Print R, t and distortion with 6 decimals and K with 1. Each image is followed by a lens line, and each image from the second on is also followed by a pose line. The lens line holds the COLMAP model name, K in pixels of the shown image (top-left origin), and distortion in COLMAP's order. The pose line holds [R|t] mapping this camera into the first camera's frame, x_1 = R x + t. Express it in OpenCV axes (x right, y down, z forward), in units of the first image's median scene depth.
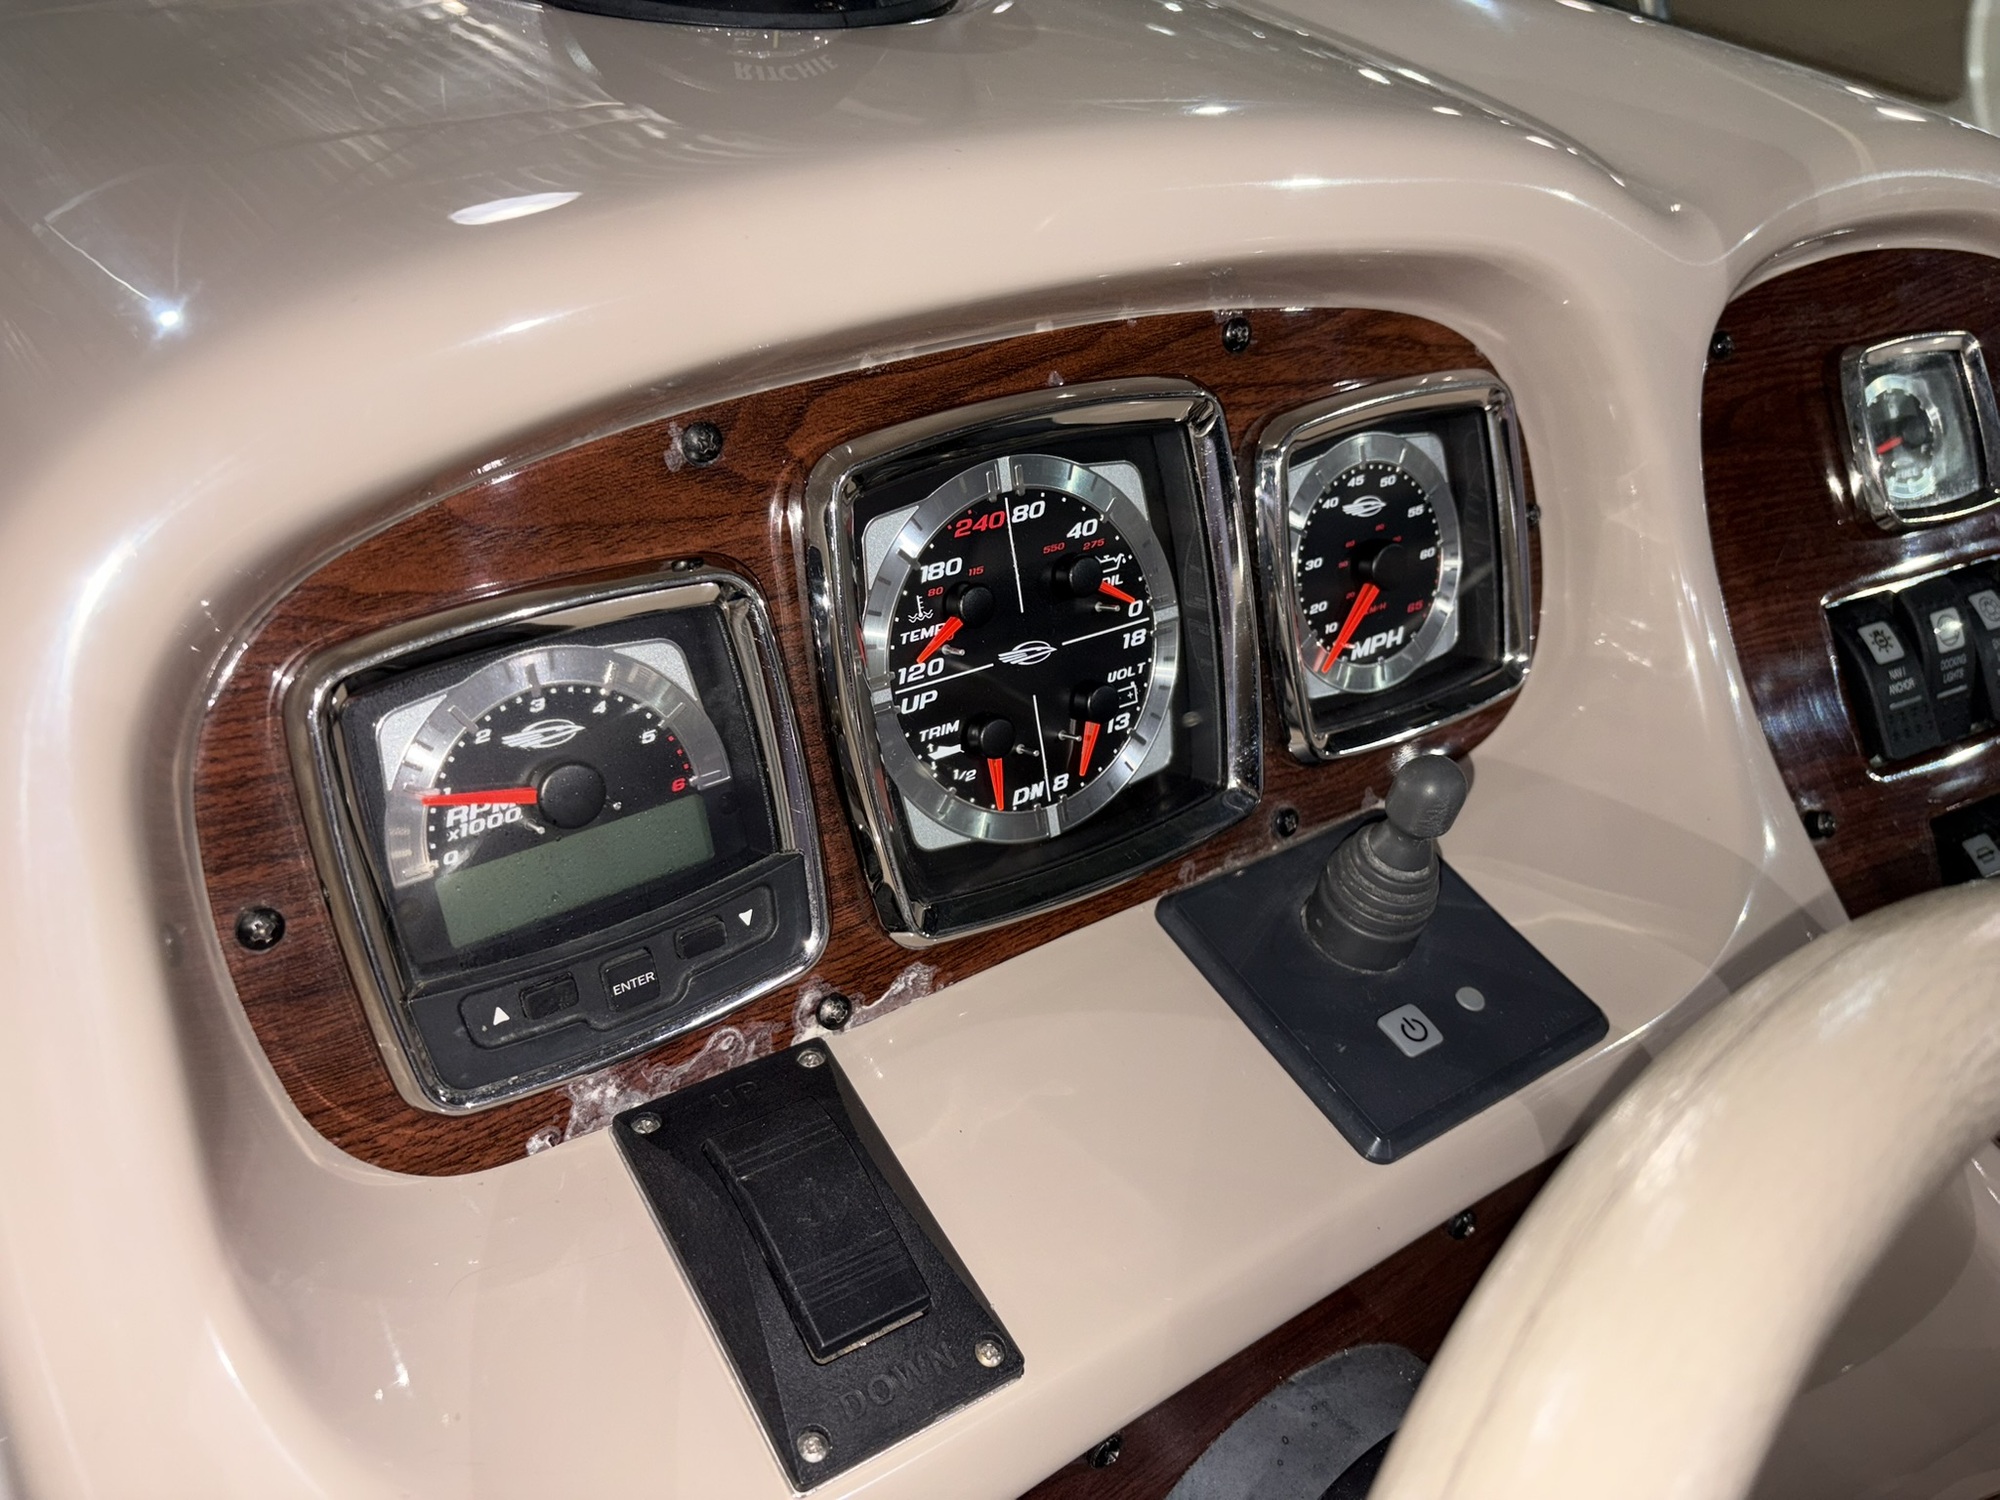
lens RADIAL K [[1664.0, 0, 999.5], [0, 1664.0, 755.5], [0, 0, 1]] dist [0.011428, 0.001270]
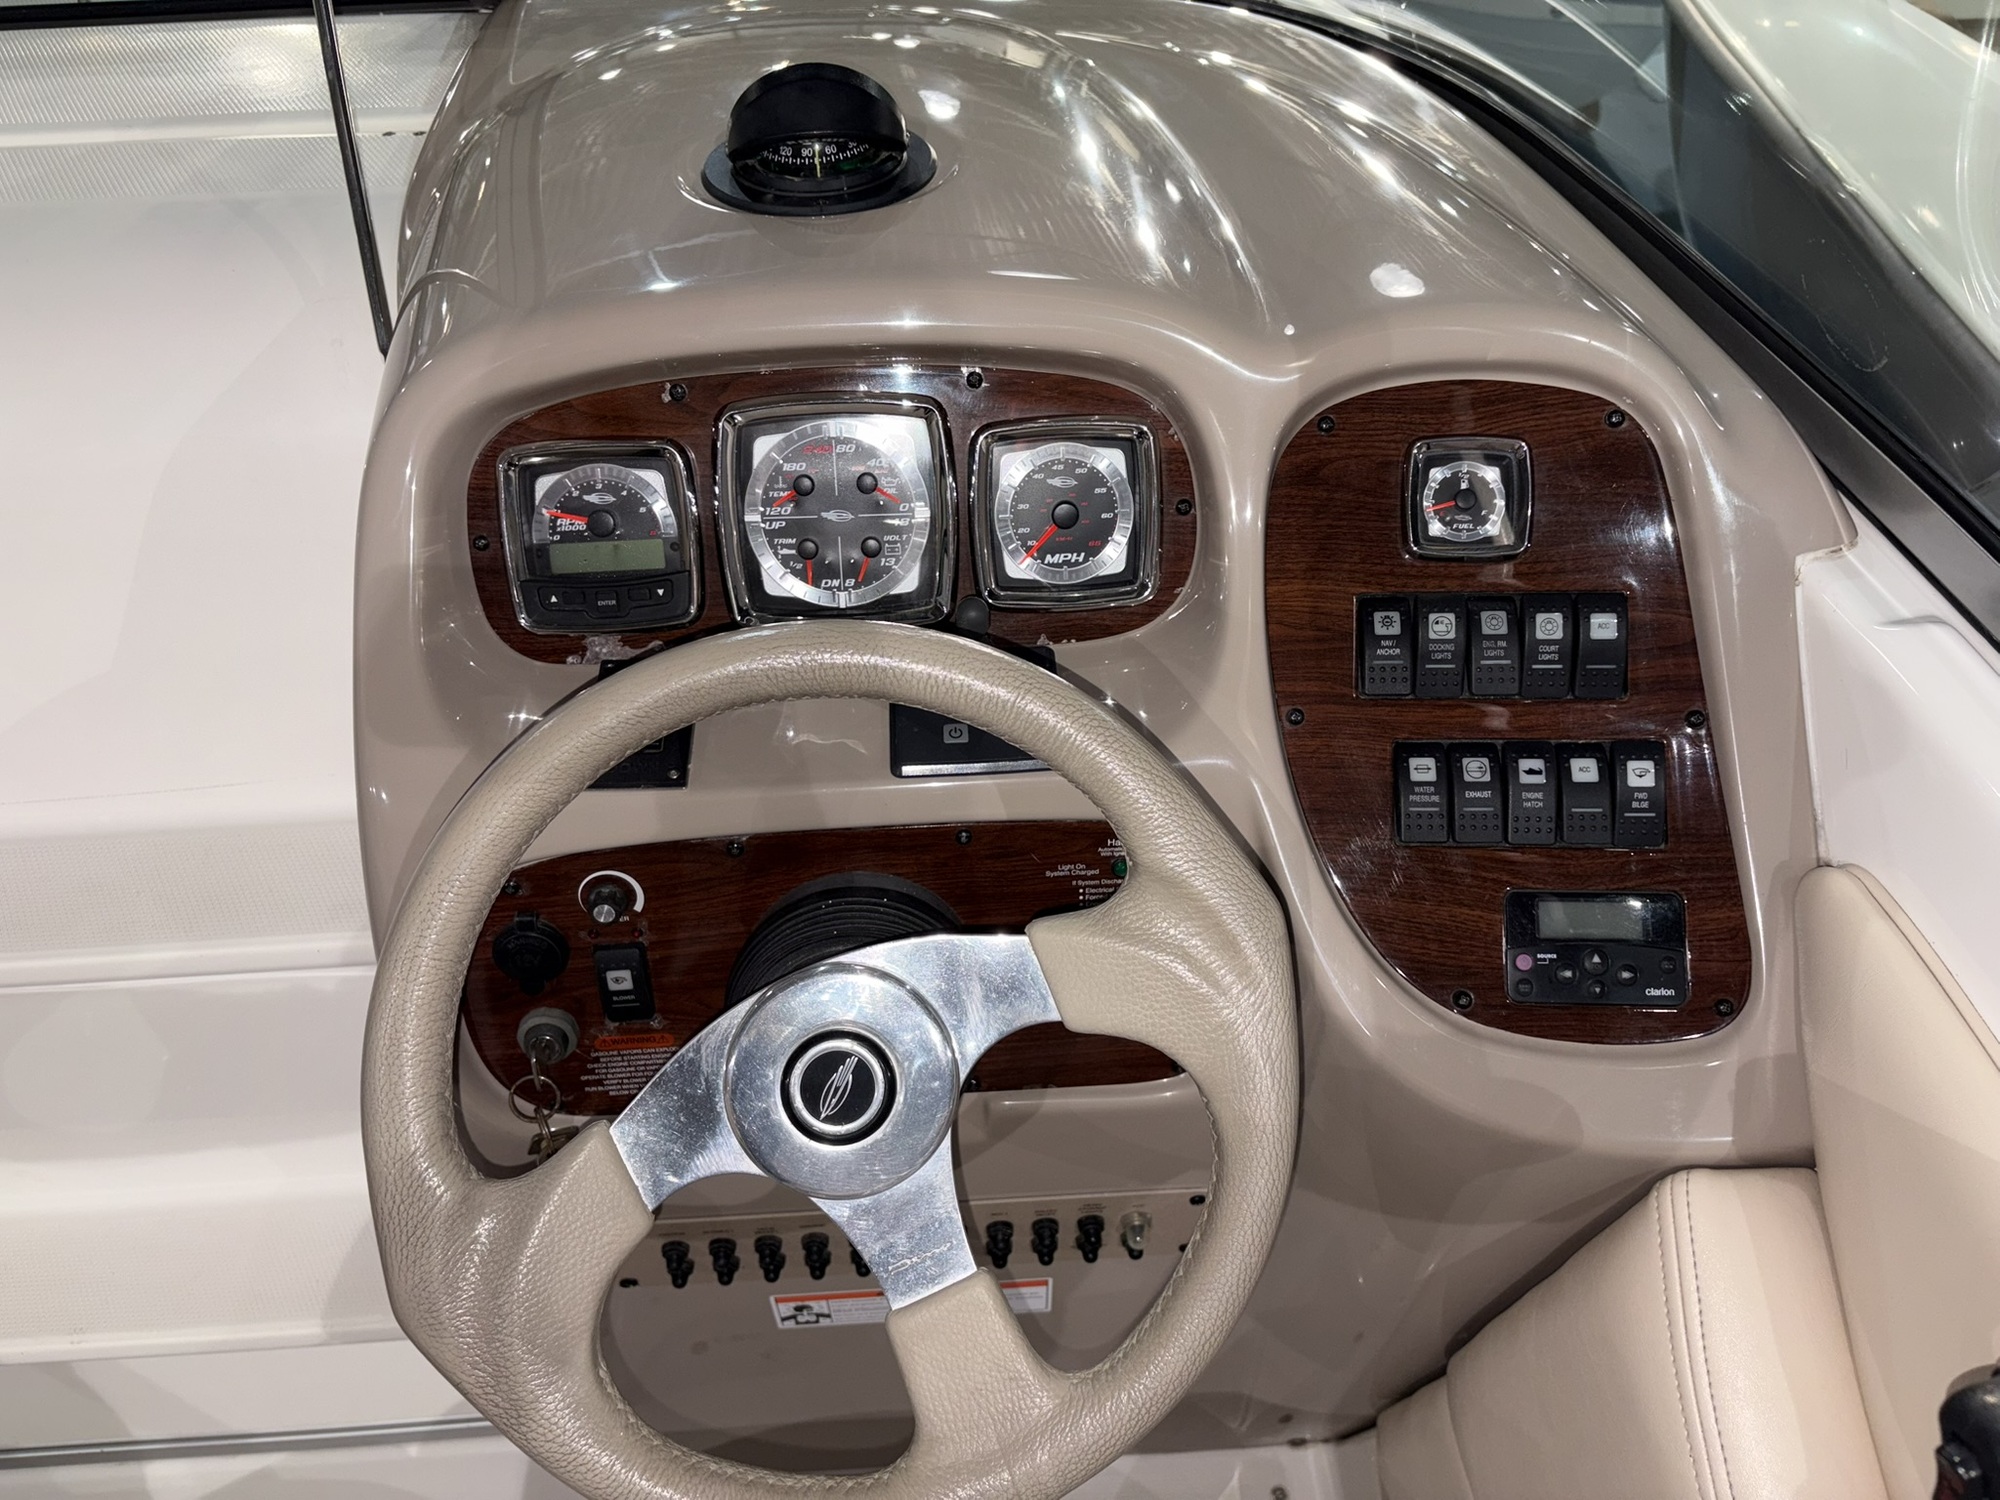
lens RADIAL K [[1519.6, 0, 1001.2], [0, 1519.6, 746.1], [0, 0, 1]] dist [0.029138, -0.034352]
pose [[0.821767, 0.233626, -0.519729, 1.325162], [-0.236866, 0.969605, 0.061332, 0.057498], [0.518261, 0.072705, 0.852127, -0.546403]]
